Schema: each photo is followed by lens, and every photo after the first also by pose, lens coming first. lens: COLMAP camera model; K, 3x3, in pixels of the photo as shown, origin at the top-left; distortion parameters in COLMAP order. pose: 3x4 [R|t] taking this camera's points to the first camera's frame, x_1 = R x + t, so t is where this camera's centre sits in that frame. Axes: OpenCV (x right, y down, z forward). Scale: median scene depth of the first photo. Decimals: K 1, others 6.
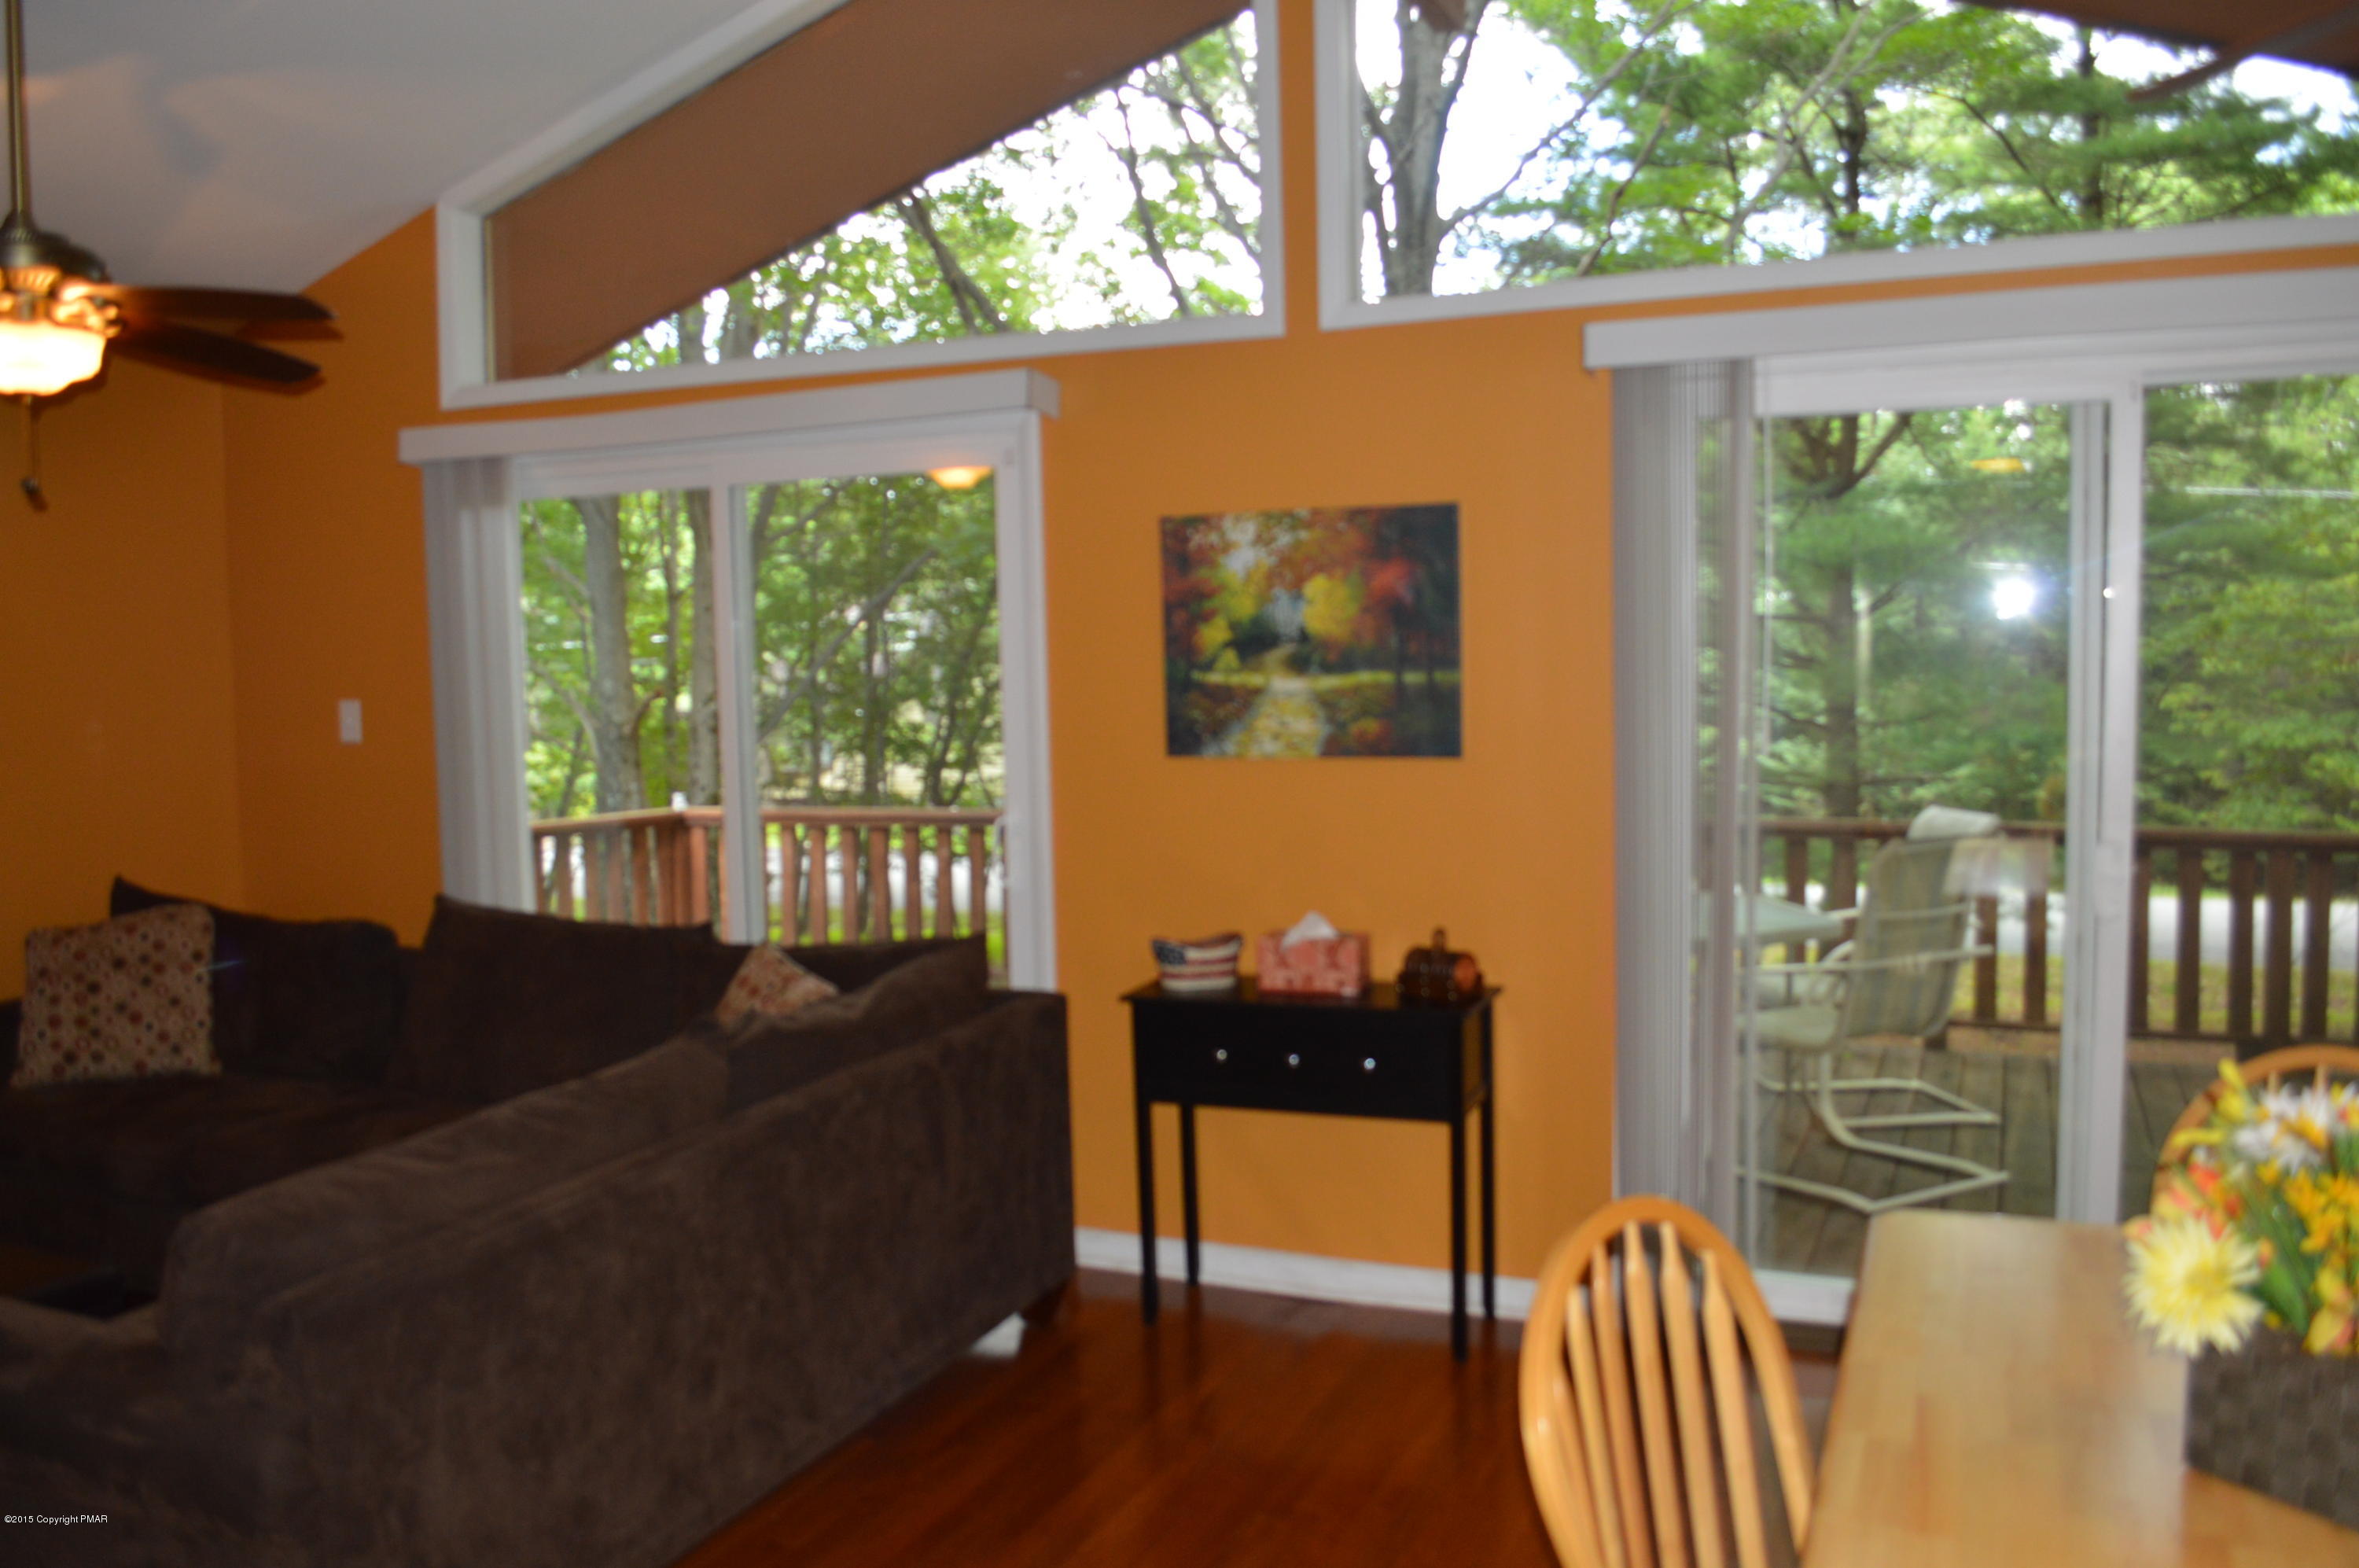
lens RADIAL K [[1887.8, 0, 1179.5], [0, 1887.8, 784.0], [0, 0, 1]] dist [-0.084072, 0.014084]
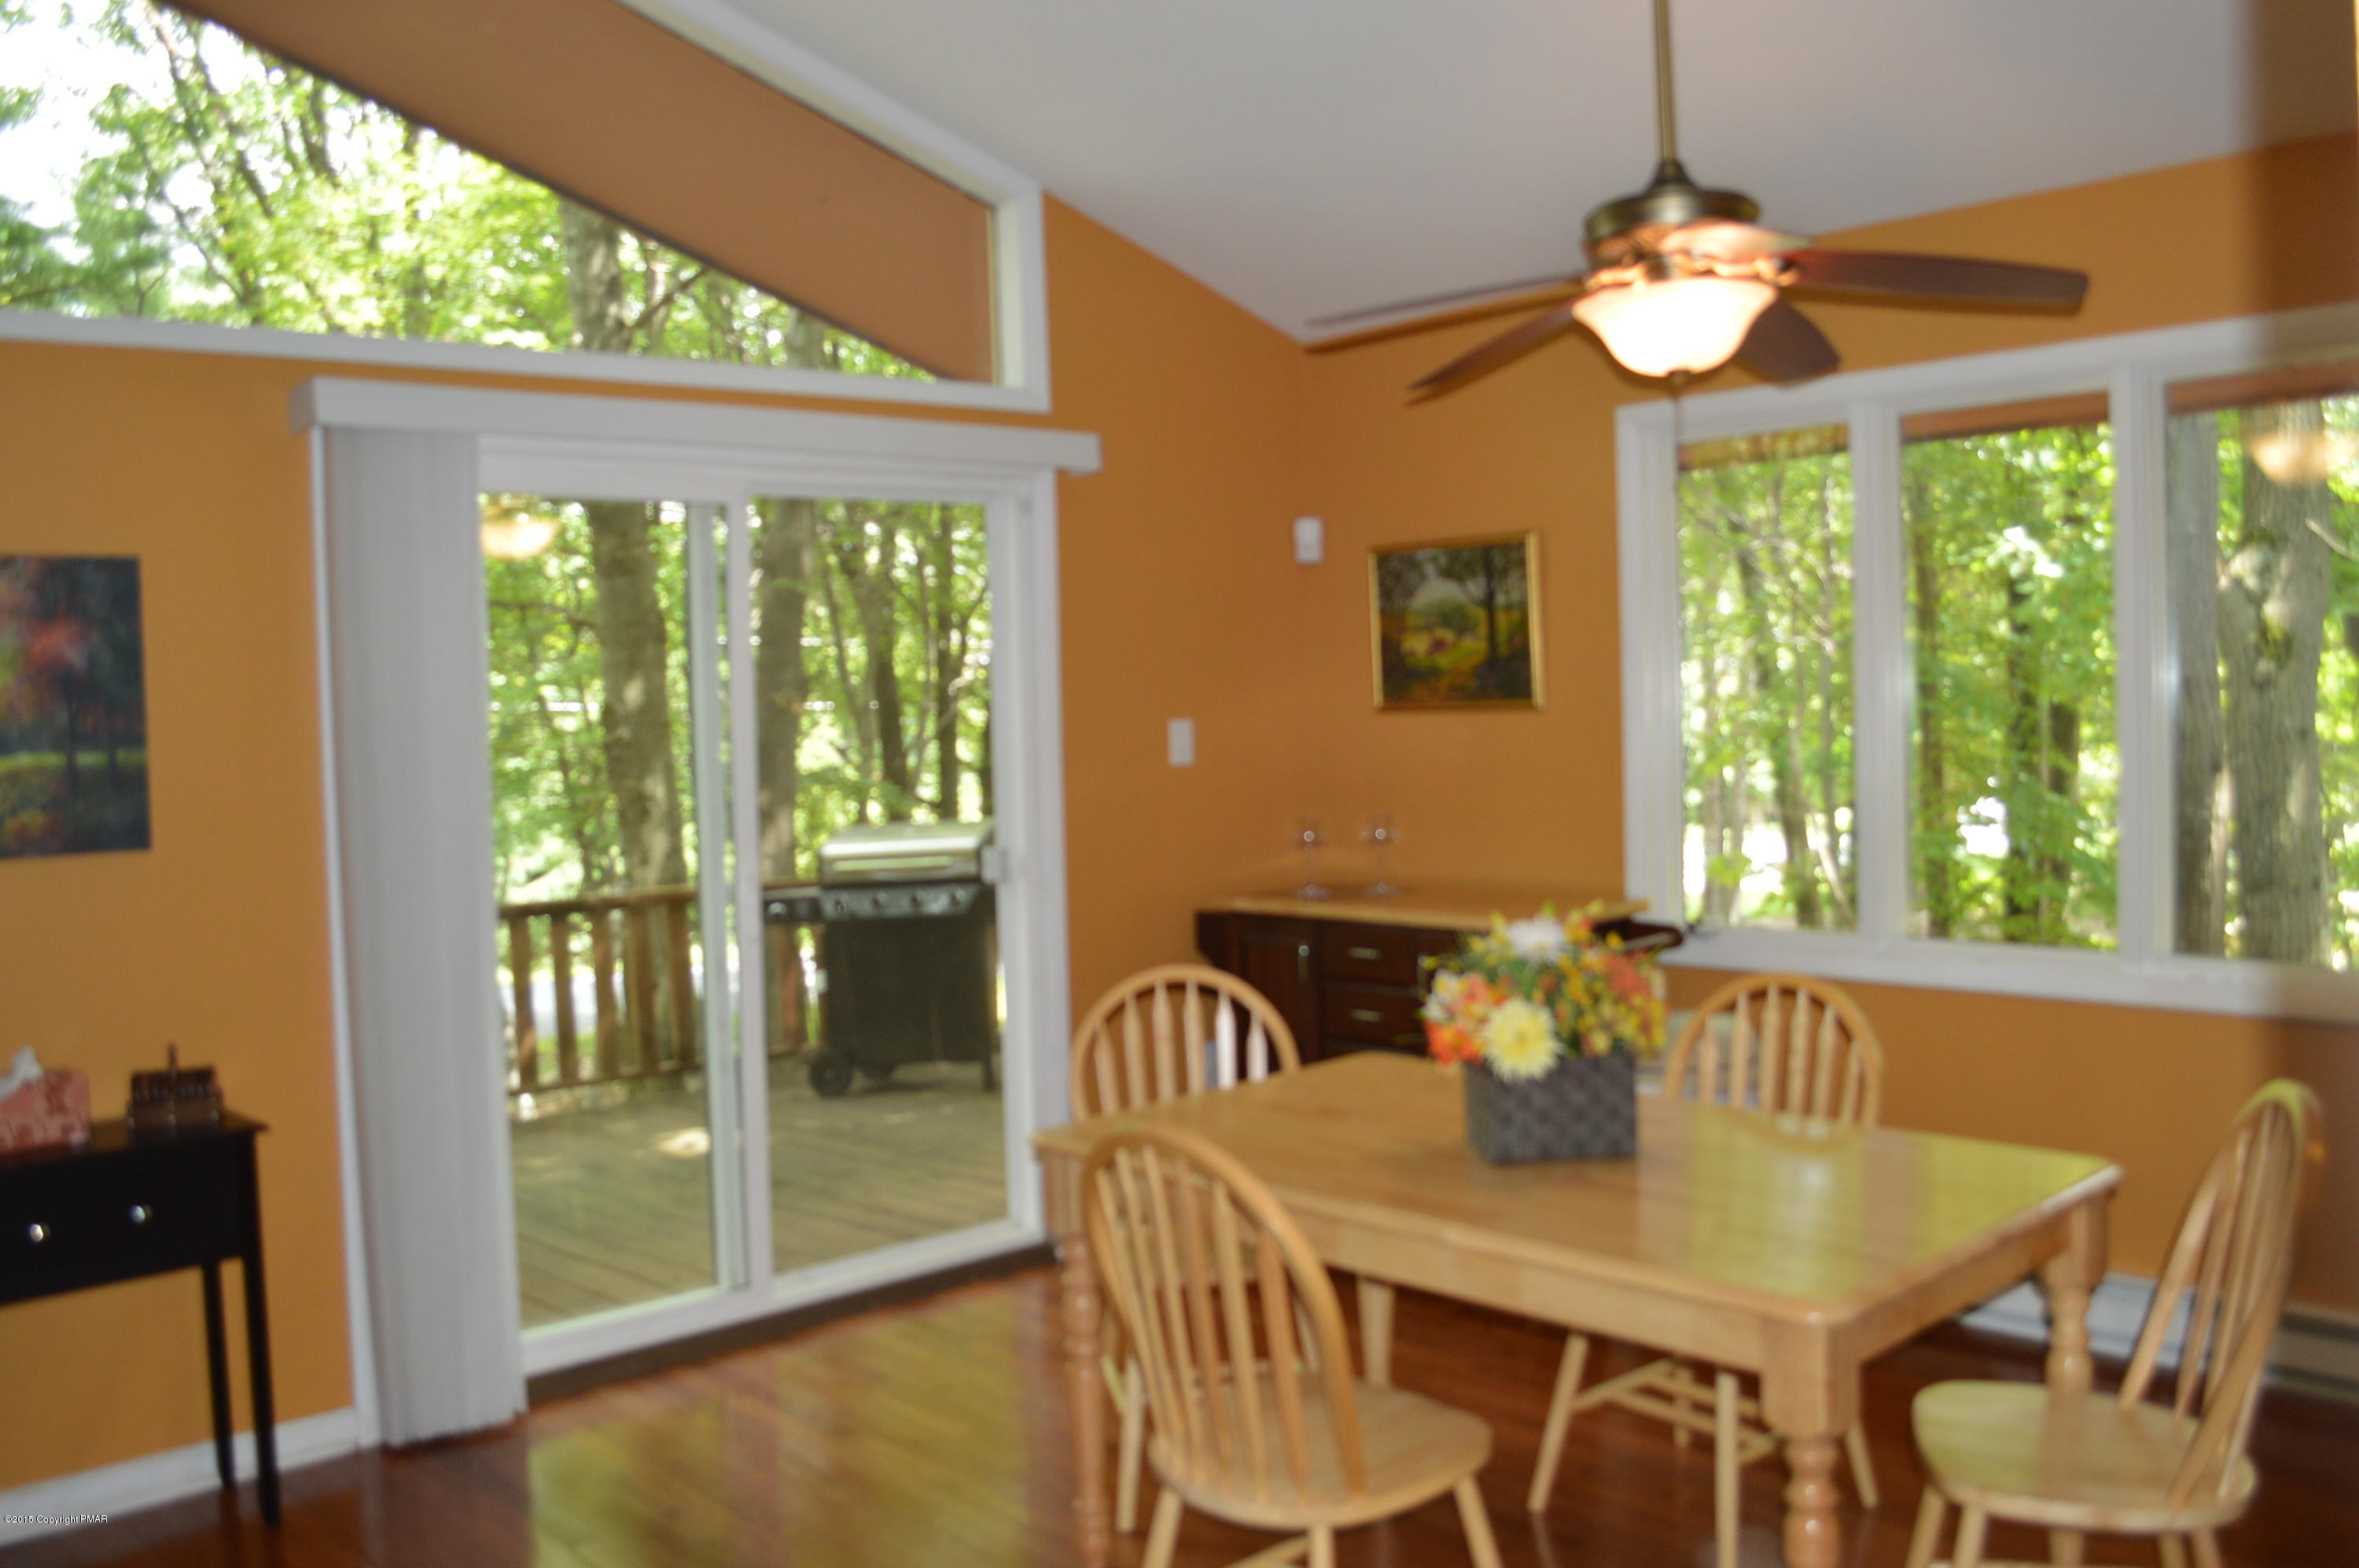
lens RADIAL K [[1862.9, 0, 1179.5], [0, 1862.9, 784.0], [0, 0, 1]] dist [0.001854, 0.001574]
pose [[0.516720, -0.035086, 0.855435, -1.653607], [0.077517, 0.996973, -0.005933, -0.010933], [-0.852638, 0.069376, 0.517876, 0.713951]]
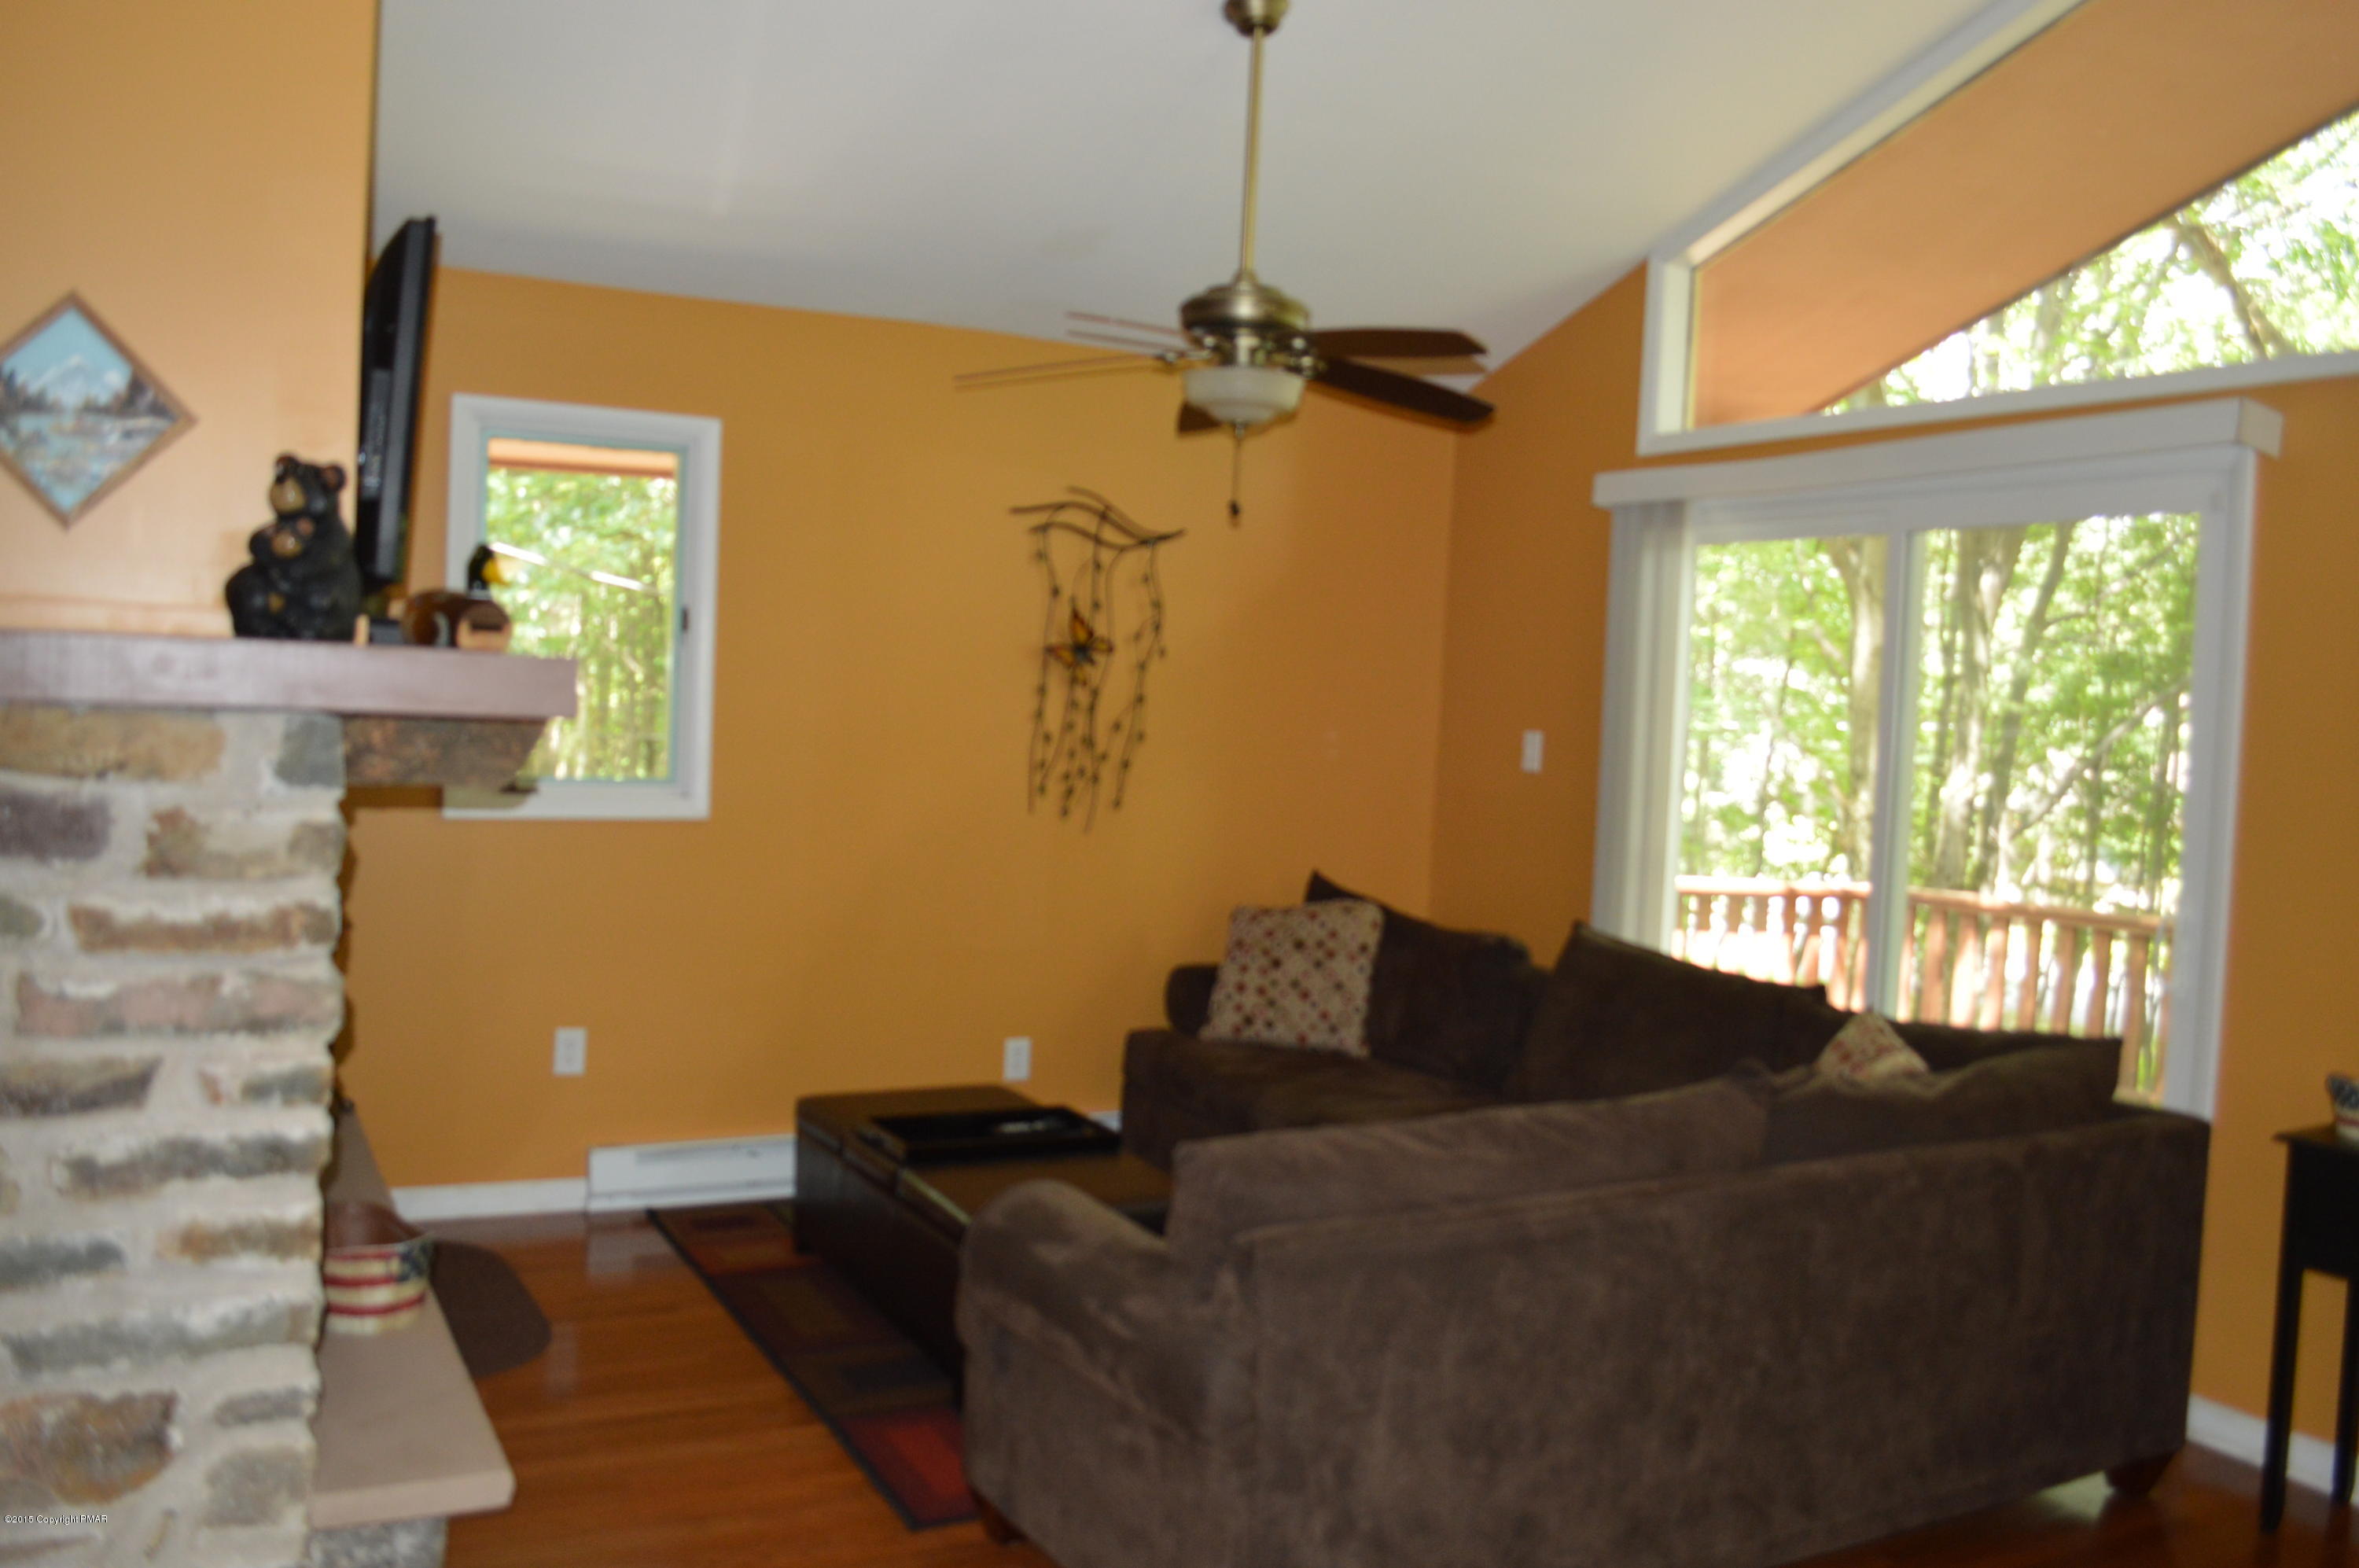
lens RADIAL K [[1887.8, 0, 1179.5], [0, 1887.8, 784.0], [0, 0, 1]] dist [-0.084072, 0.014084]
pose [[0.790403, 0.087459, -0.606312, 0.059251], [-0.112050, 0.993699, -0.002734, 0.013429], [0.602253, 0.070098, 0.795222, 0.042378]]
